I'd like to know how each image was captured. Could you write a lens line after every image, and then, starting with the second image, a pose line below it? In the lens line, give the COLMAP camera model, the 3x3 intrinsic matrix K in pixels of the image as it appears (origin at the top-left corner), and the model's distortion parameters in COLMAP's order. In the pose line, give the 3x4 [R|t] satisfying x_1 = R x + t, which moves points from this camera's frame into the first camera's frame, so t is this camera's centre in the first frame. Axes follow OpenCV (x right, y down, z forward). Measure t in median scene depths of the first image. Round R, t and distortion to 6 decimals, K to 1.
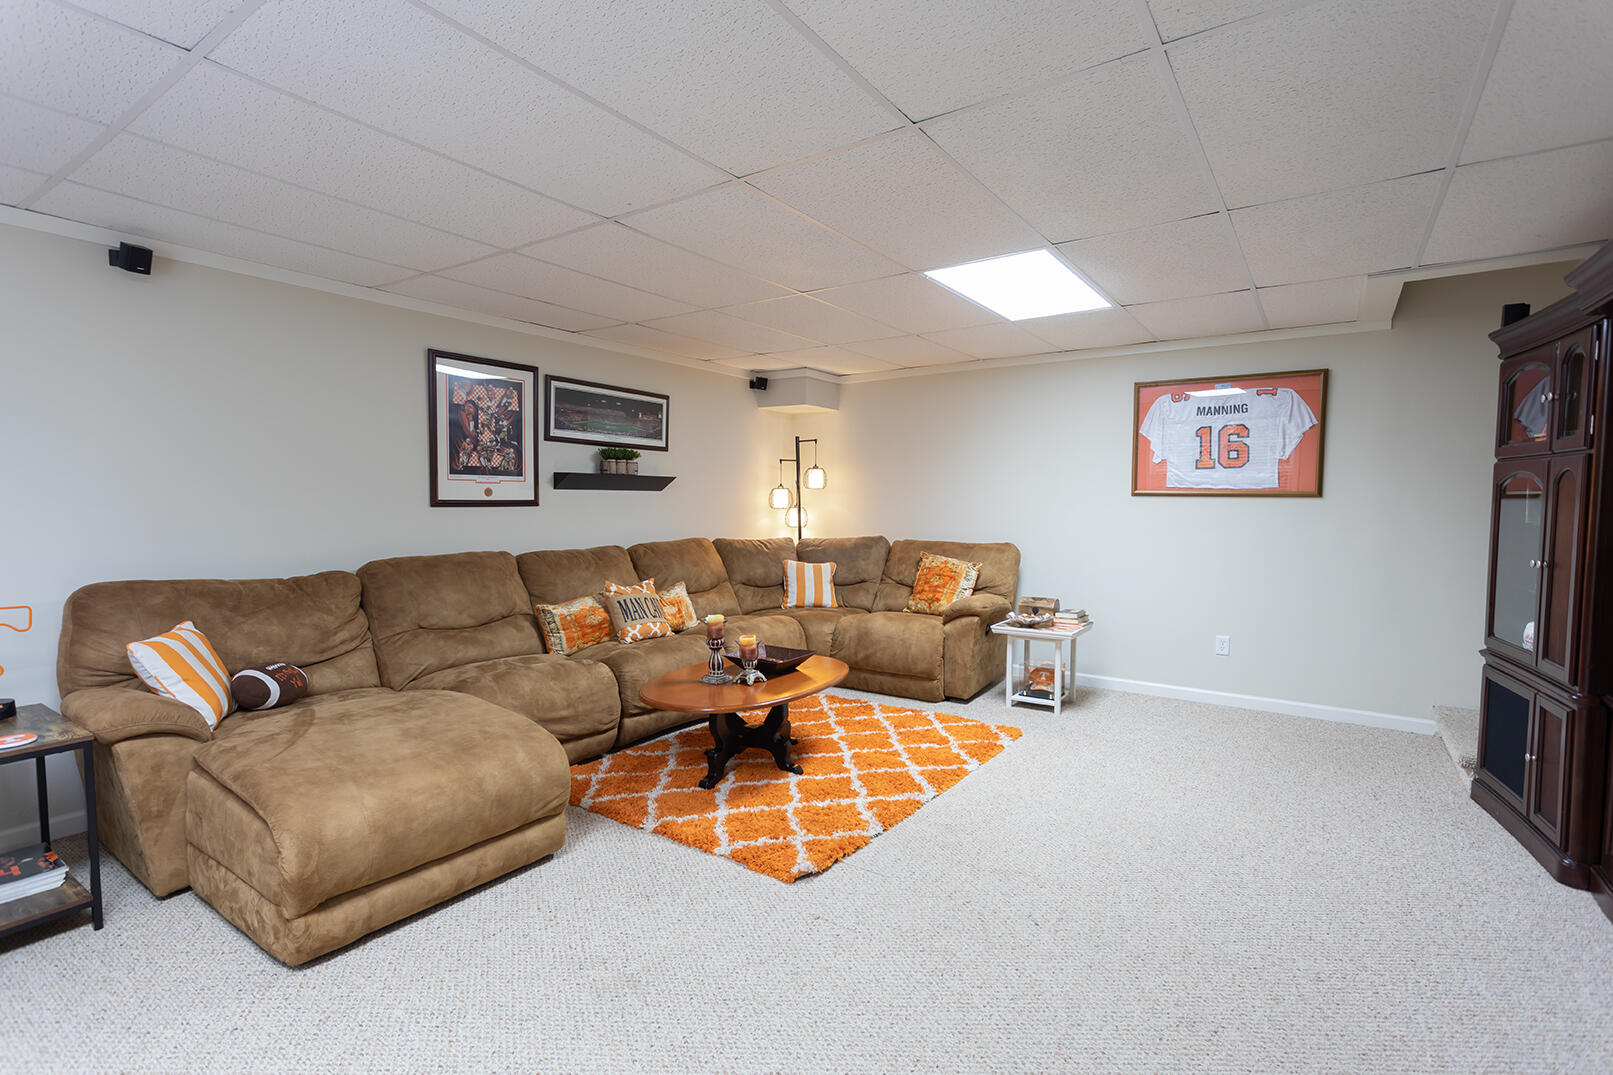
lens RADIAL K [[769.9, 0, 803.8], [0, 769.9, 540.4], [0, 0, 1]] dist [0.004497, 0.000577]
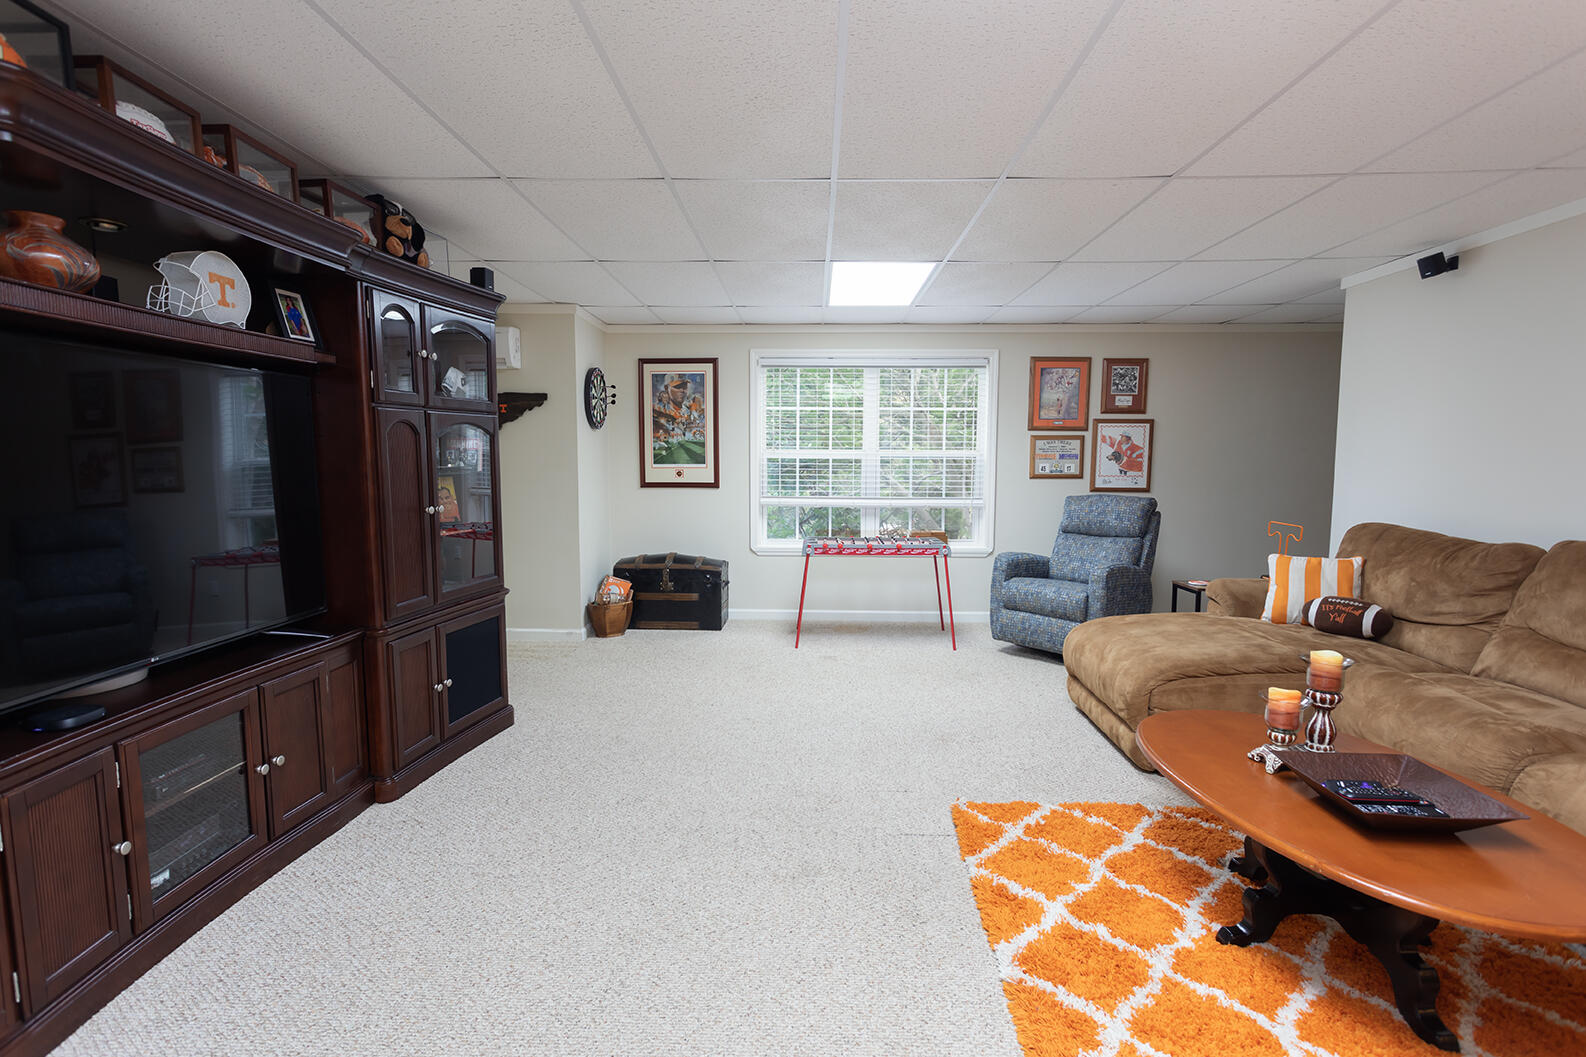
lens RADIAL K [[757.0, 0, 792.4], [0, 757.0, 533.3], [0, 0, 1]] dist [0.004497, 0.000577]
pose [[-0.833748, 0.049308, -0.549938, 0.615793], [-0.035759, 0.989091, 0.142896, -0.074387], [0.550985, 0.138805, -0.822890, 1.371766]]
